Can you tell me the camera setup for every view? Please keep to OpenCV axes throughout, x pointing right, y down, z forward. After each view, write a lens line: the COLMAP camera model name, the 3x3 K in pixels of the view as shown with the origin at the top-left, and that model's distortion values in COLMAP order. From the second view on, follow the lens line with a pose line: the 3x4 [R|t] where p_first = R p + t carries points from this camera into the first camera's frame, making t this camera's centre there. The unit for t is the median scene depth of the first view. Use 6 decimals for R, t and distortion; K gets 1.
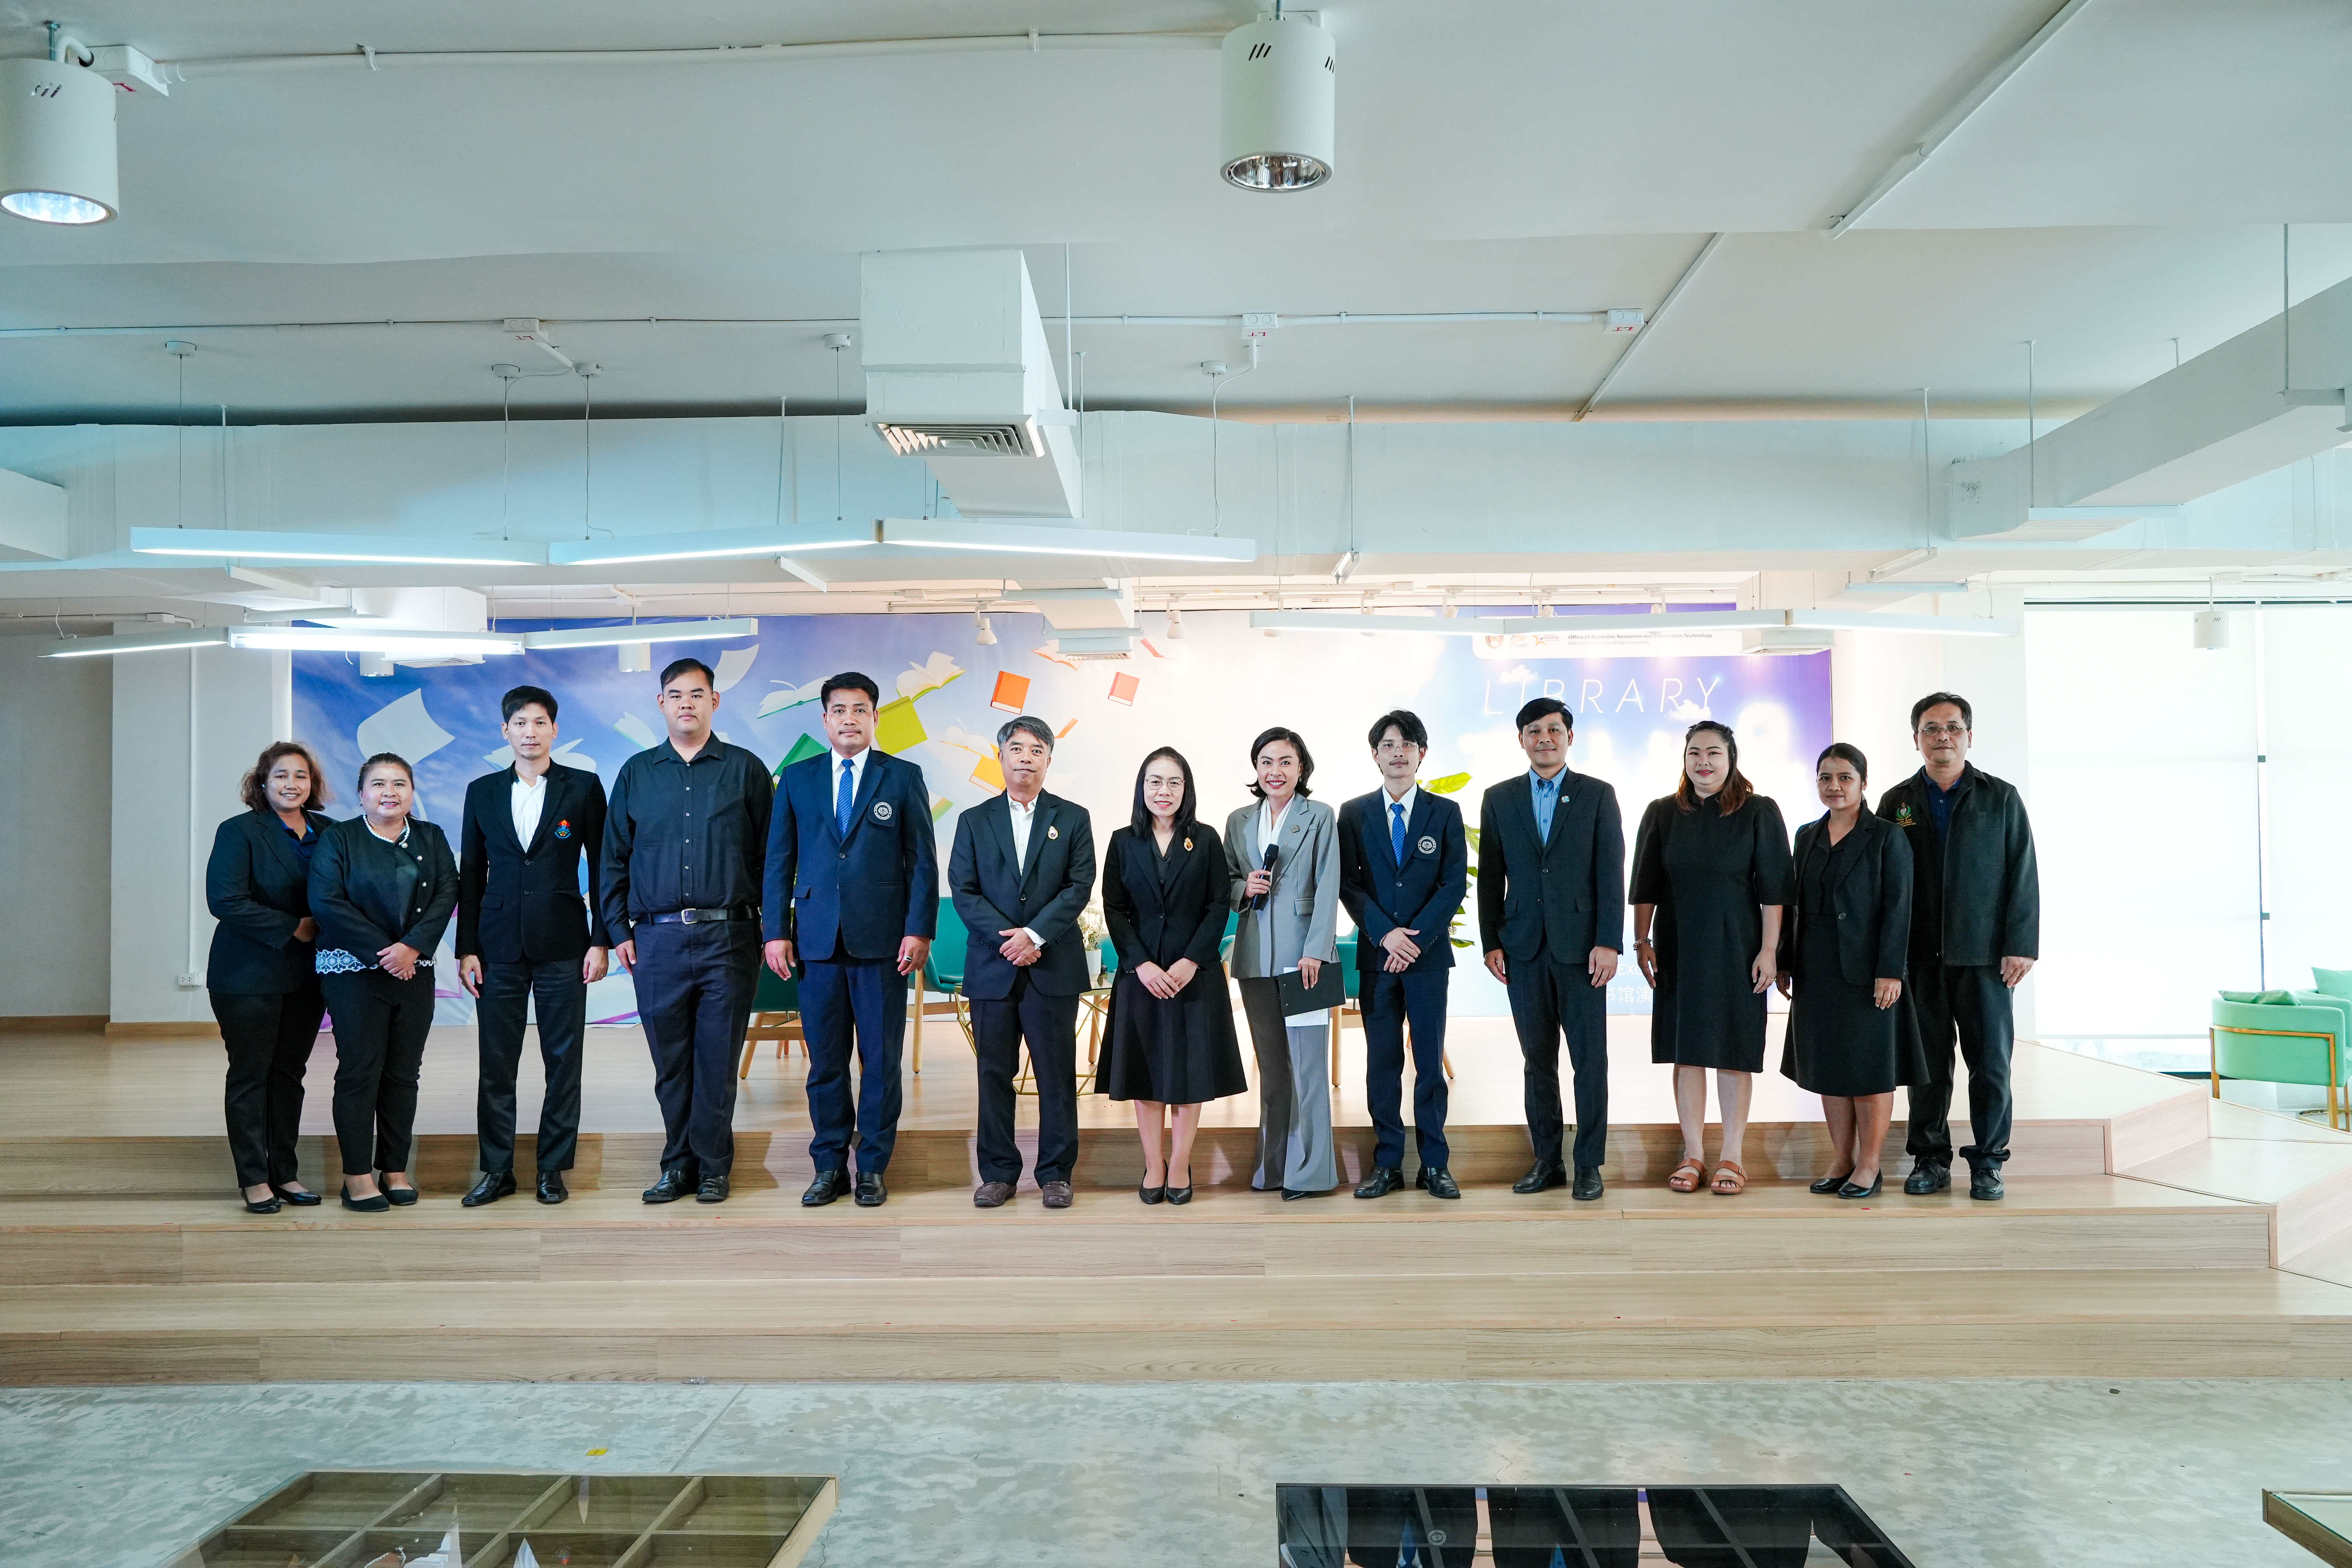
lens RADIAL K [[1926.6, 0, 1176.0], [0, 1926.6, 784.0], [0, 0, 1]] dist [0.005676, 0.008962]
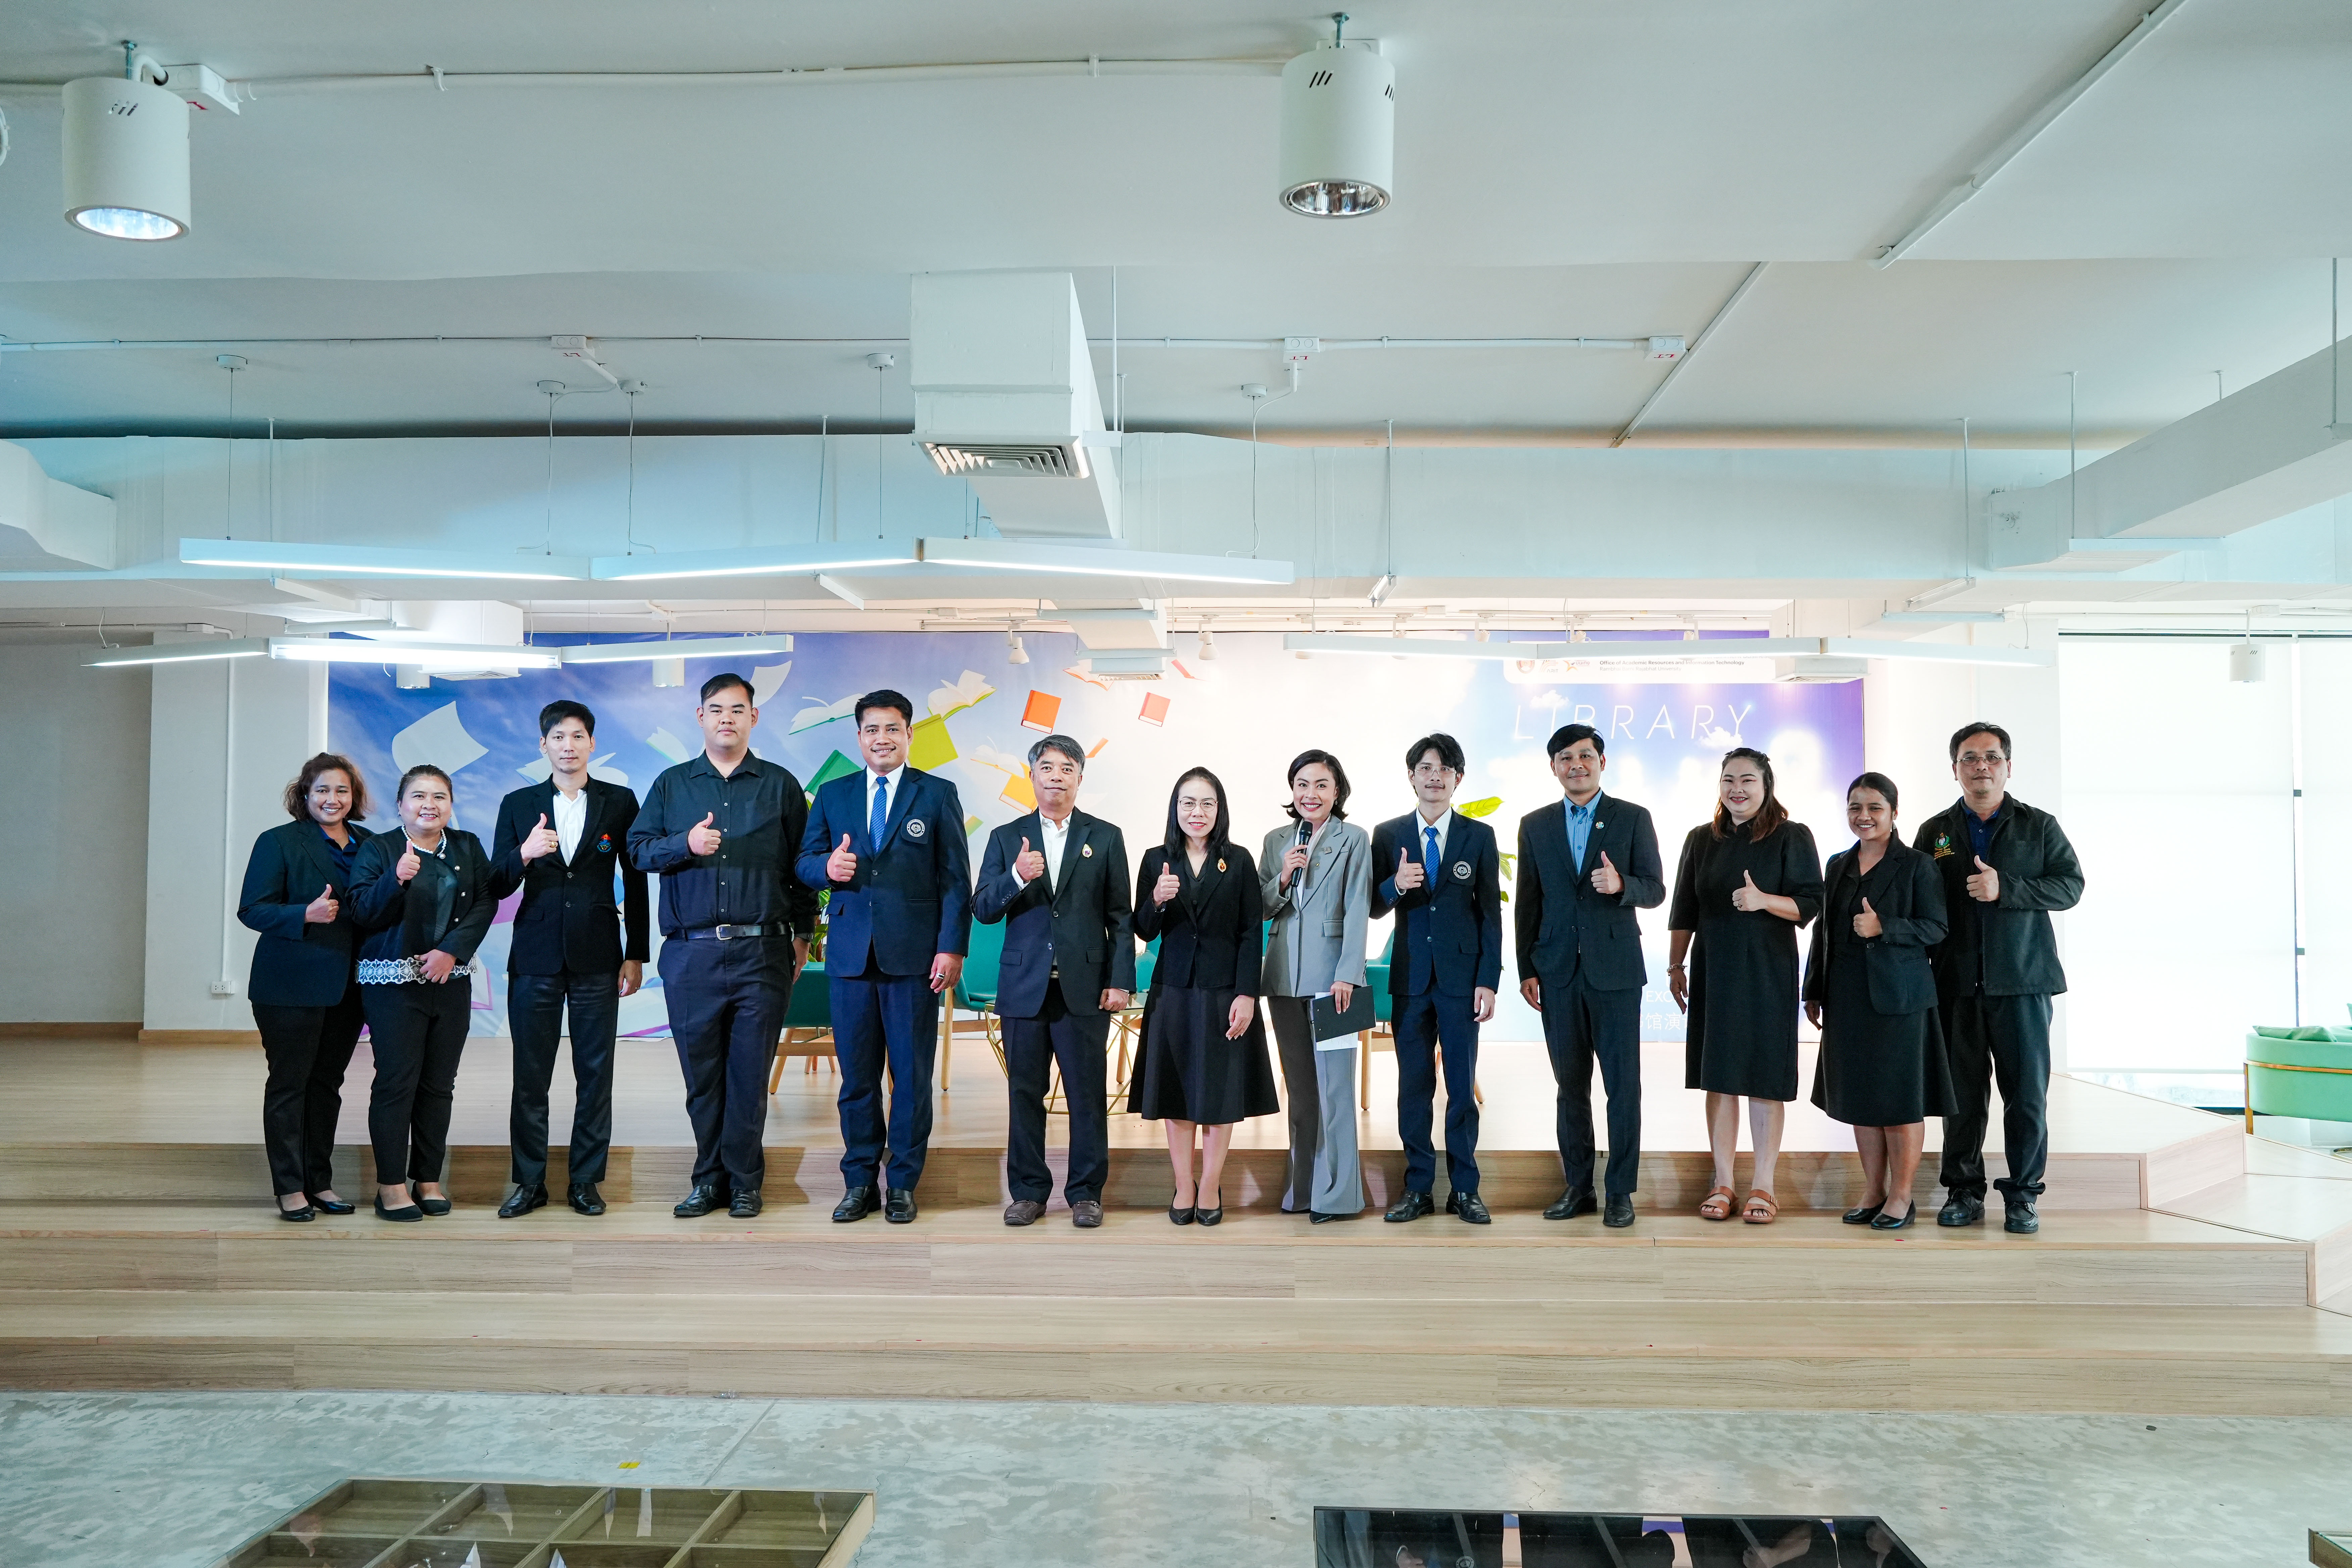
lens RADIAL K [[1926.6, 0, 1176.0], [0, 1926.6, 784.0], [0, 0, 1]] dist [0.005676, 0.008962]
pose [[0.999866, 0.011790, -0.011314, -0.006811], [-0.011912, 0.999871, -0.010787, 0.000131], [0.011185, 0.010920, 0.999878, -0.001865]]
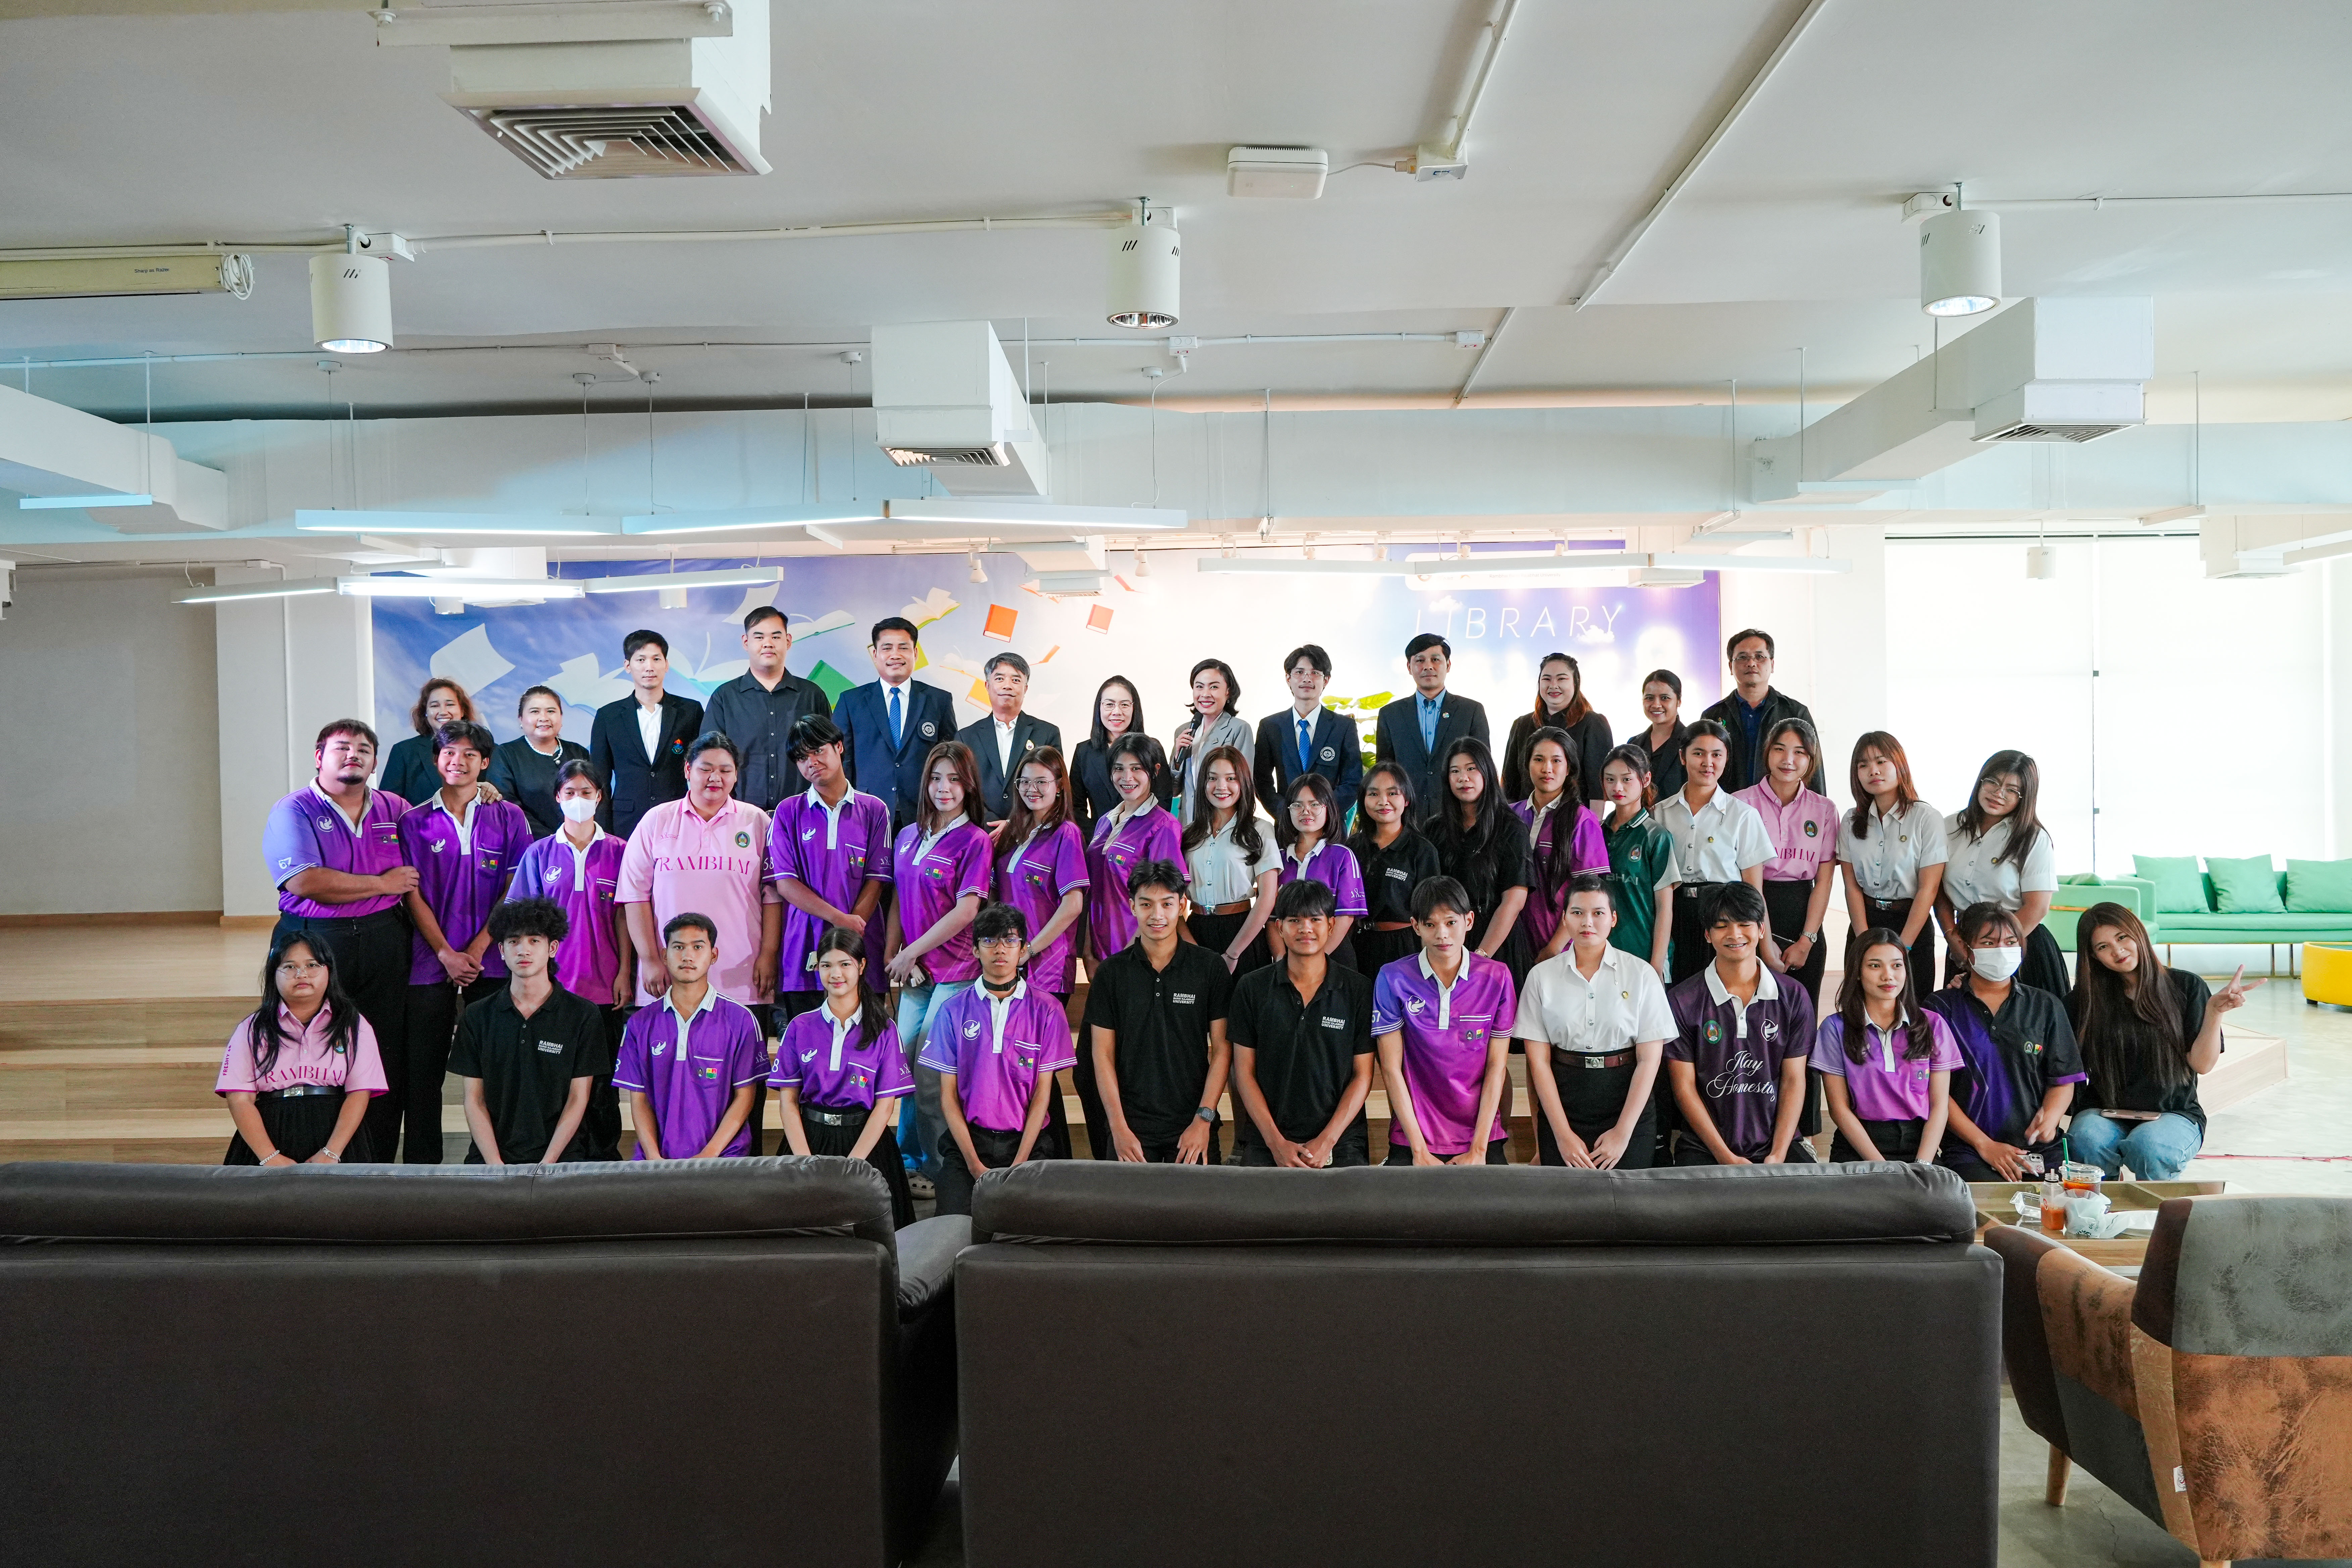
lens RADIAL K [[1926.6, 0, 1176.0], [0, 1926.6, 784.0], [0, 0, 1]] dist [0.005676, 0.008962]
pose [[0.999969, -0.007292, -0.002817, 0.034631], [0.007413, 0.998934, 0.045565, -0.005995], [0.002482, -0.045585, 0.998957, -0.243799]]
